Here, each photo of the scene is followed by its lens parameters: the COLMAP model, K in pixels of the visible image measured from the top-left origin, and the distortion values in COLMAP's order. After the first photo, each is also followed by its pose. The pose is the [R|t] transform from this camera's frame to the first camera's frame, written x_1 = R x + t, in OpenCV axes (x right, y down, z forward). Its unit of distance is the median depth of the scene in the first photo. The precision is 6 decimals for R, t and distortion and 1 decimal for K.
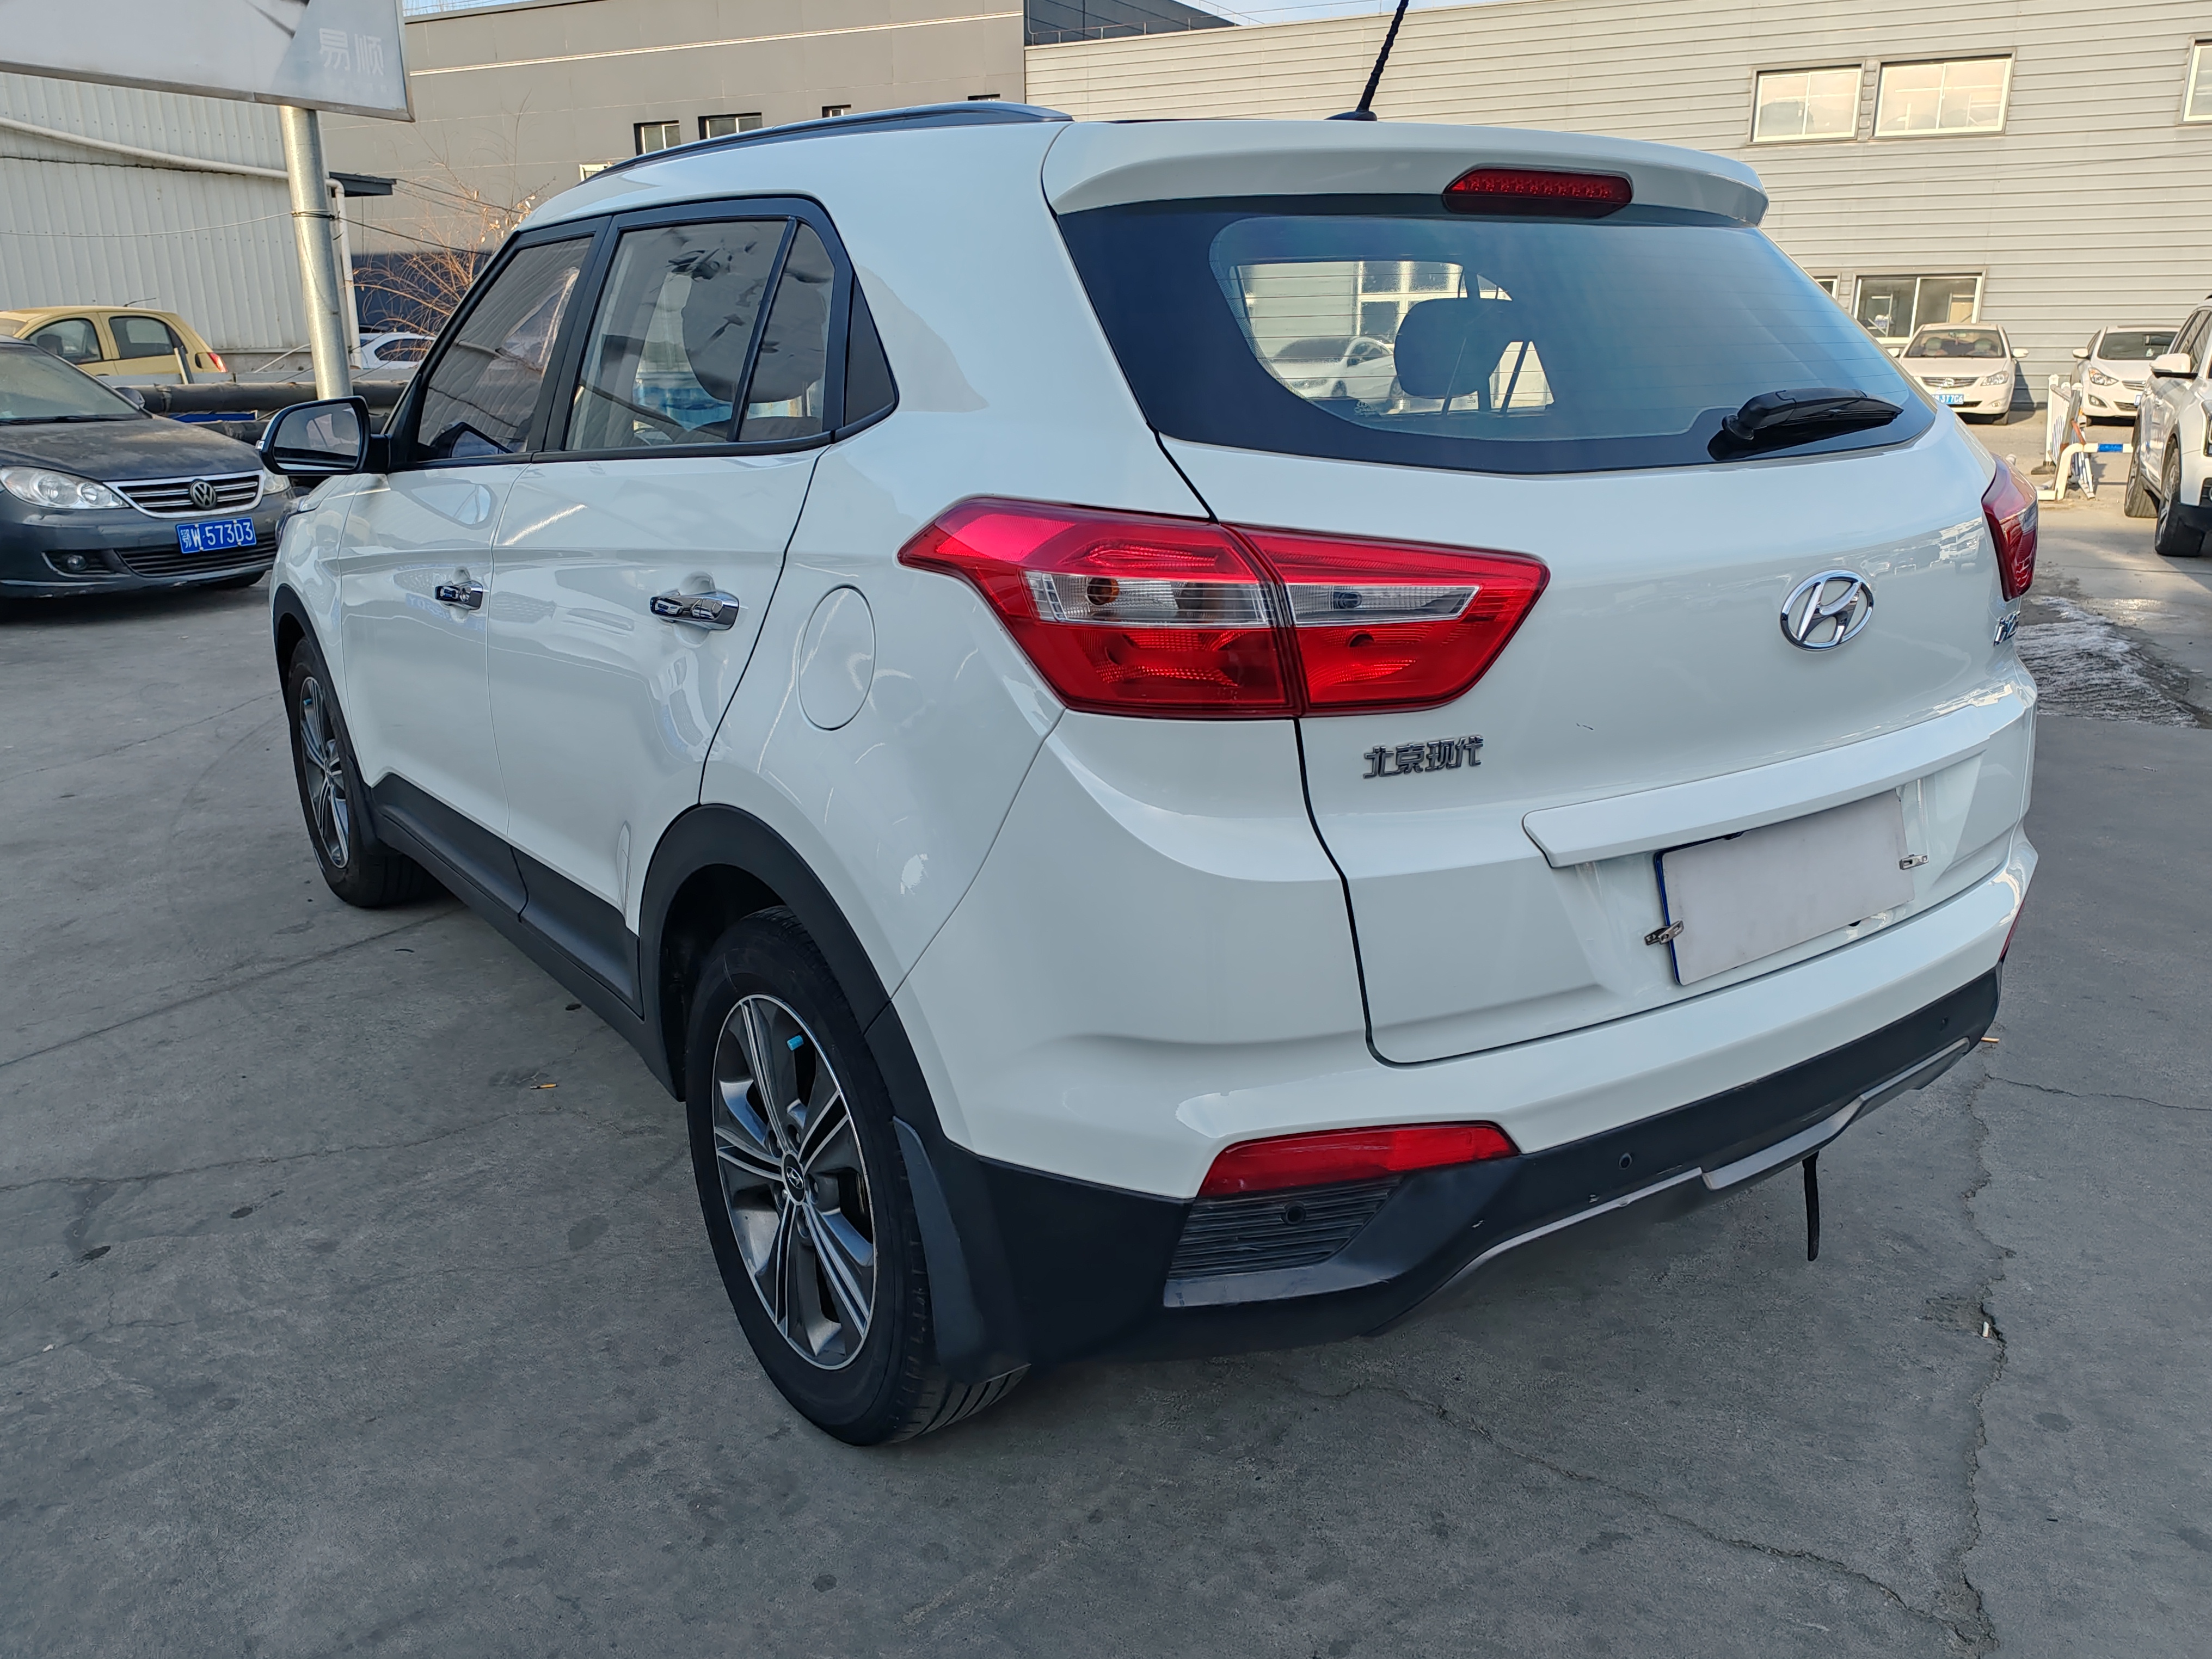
lens RADIAL K [[1700.8, 0, 1114.2], [0, 1700.8, 817.0], [0, 0, 1]] dist [0.080274, -0.108136]
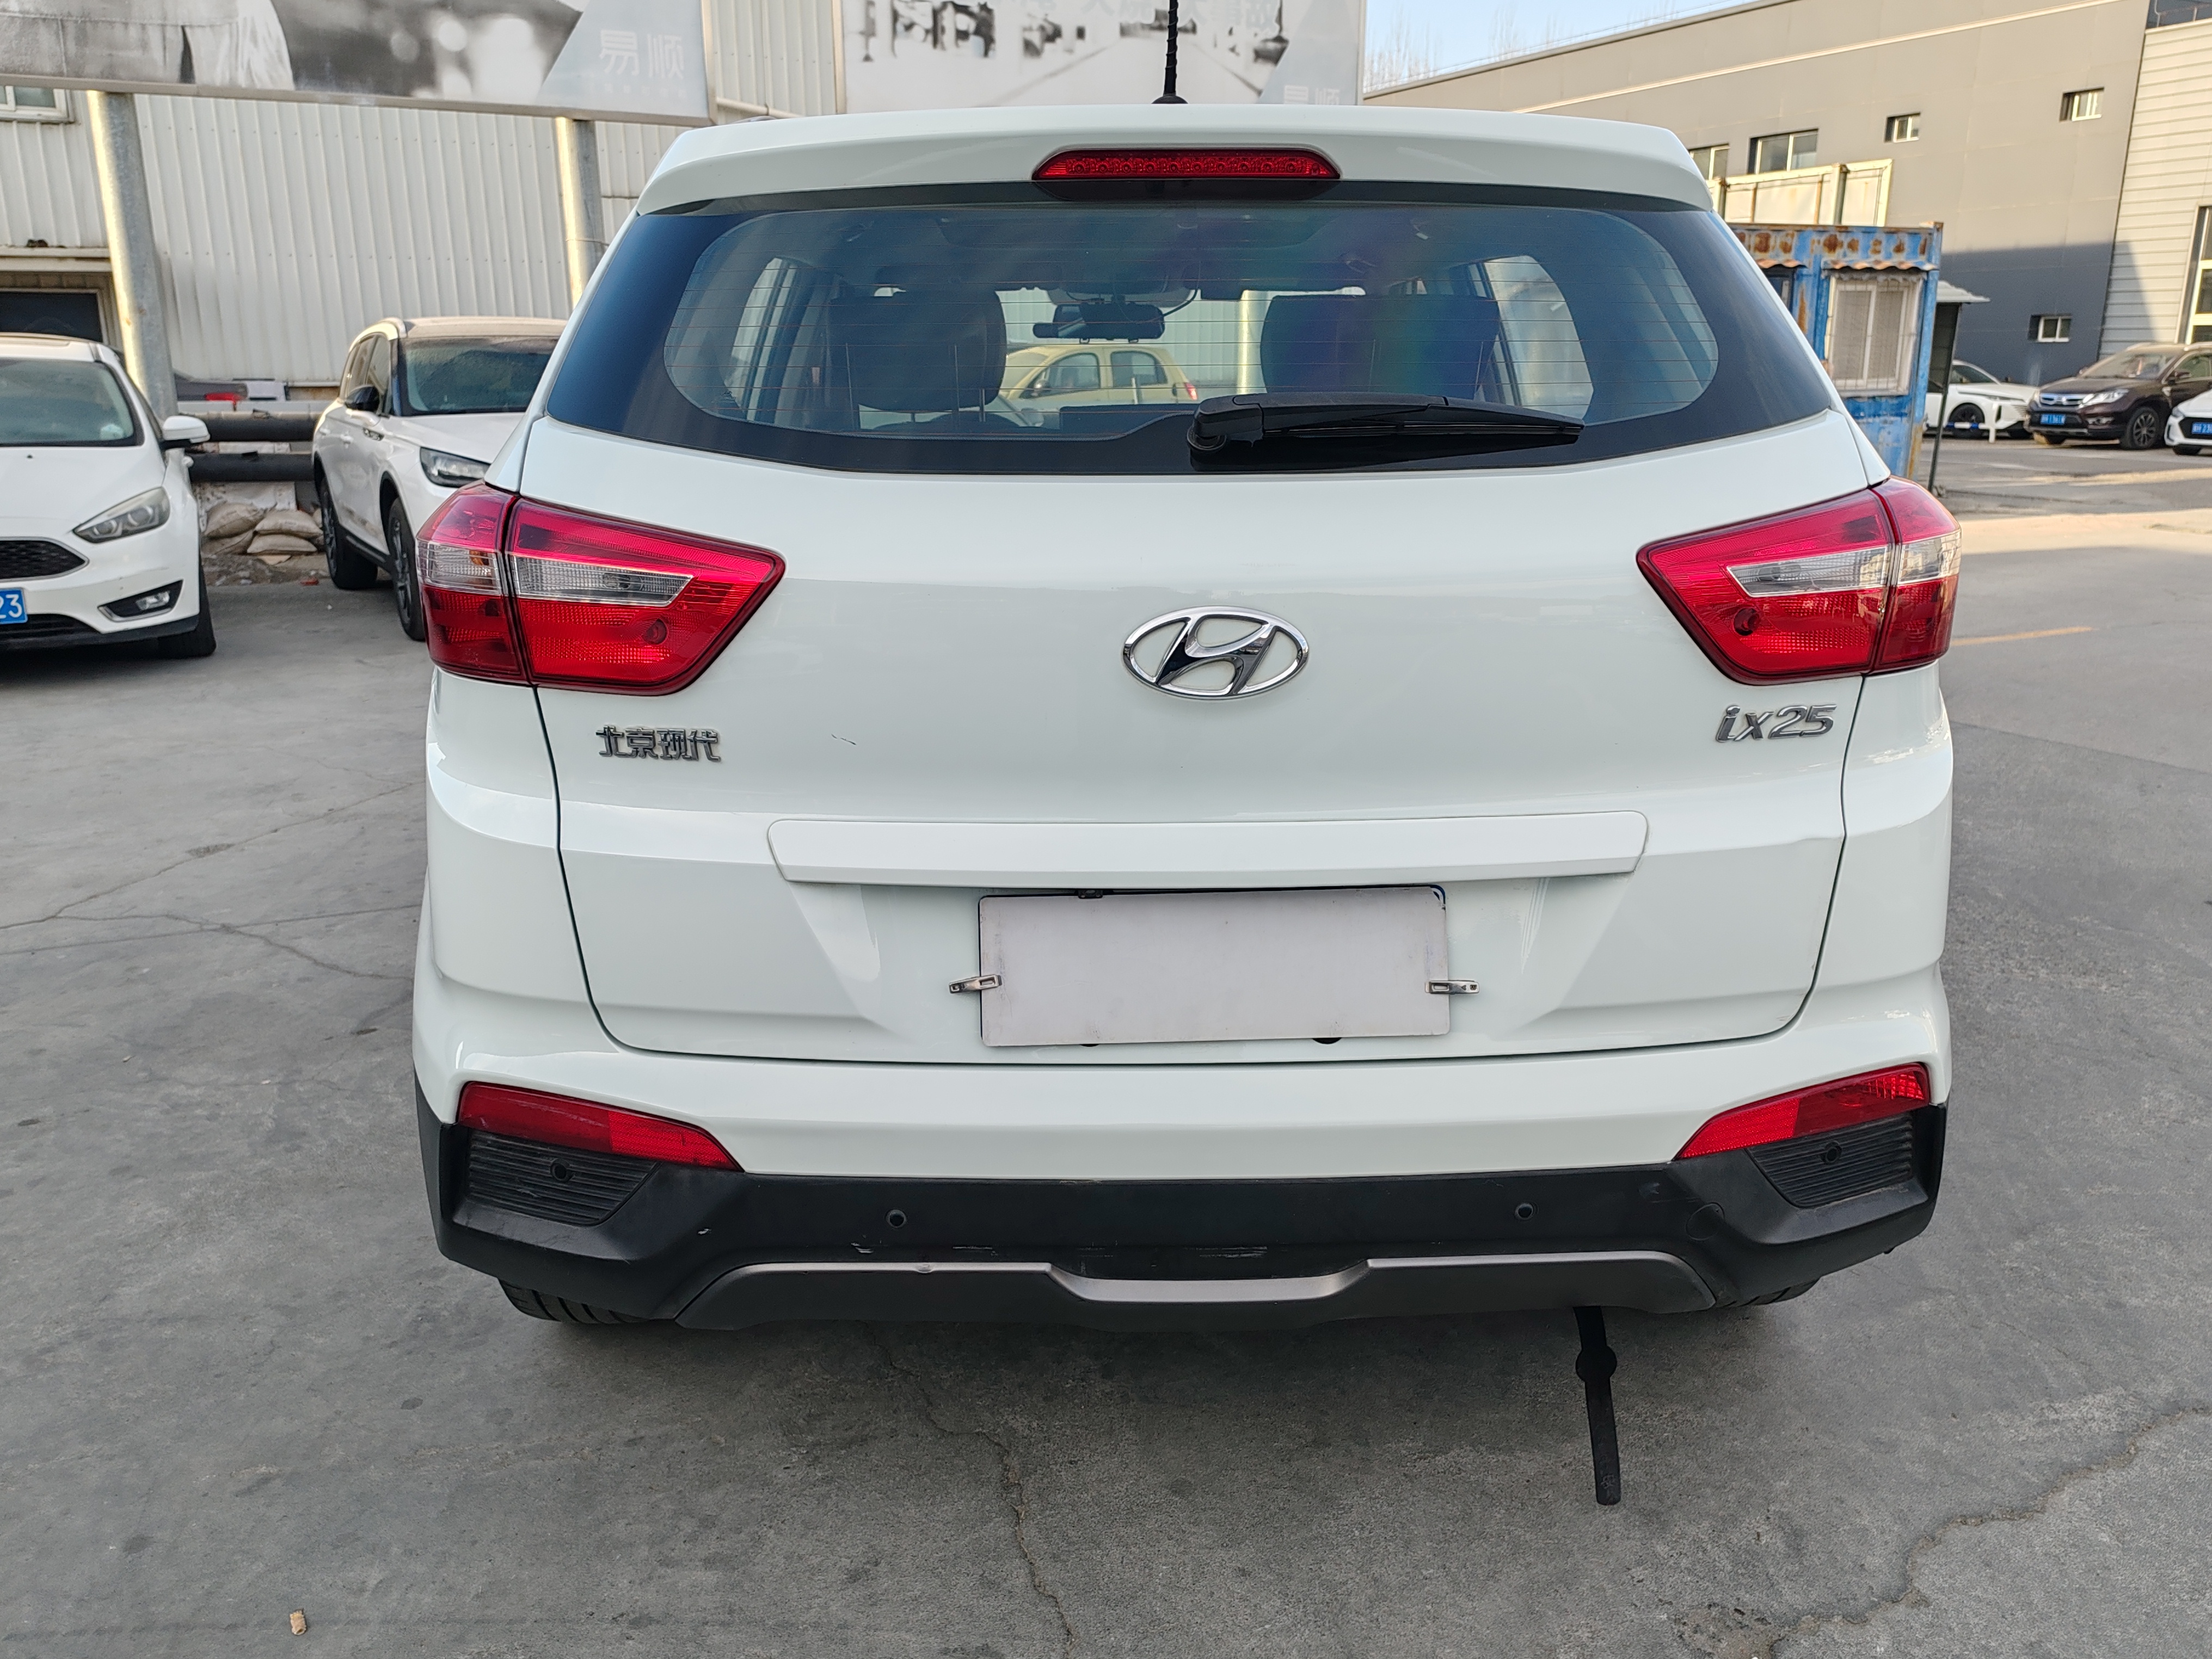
lens RADIAL K [[1756.4, 0, 1274.9], [0, 1756.4, 839.5], [0, 0, 1]] dist [0.075162, -0.087613]
pose [[0.822597, 0.150080, -0.548461, 0.953644], [-0.158459, 0.986835, 0.032374, -0.063891], [0.546100, 0.060278, 0.835549, 0.305734]]
